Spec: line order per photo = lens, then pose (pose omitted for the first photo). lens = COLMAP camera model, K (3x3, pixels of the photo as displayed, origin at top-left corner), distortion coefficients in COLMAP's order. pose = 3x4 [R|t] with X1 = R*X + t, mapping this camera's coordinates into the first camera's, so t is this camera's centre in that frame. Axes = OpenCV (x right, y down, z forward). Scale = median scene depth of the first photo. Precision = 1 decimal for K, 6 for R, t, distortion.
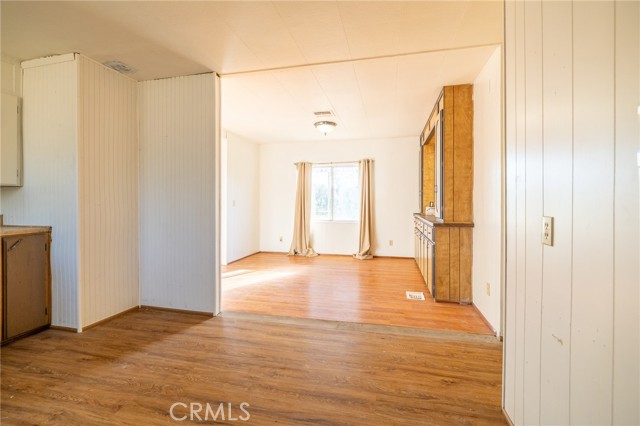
lens RADIAL K [[308.2, 0, 317.6], [0, 308.2, 207.0], [0, 0, 1]] dist [0.014986, -0.000088]
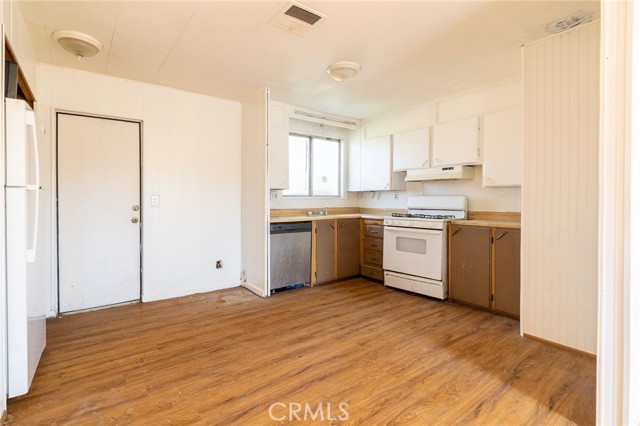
lens RADIAL K [[308.2, 0, 318.5], [0, 308.2, 207.8], [0, 0, 1]] dist [0.014986, -0.000088]
pose [[-0.632147, 0.016317, -0.774677, 0.418959], [-0.011119, 0.999484, 0.030126, -0.014819], [0.774769, 0.027657, -0.631639, 1.267420]]
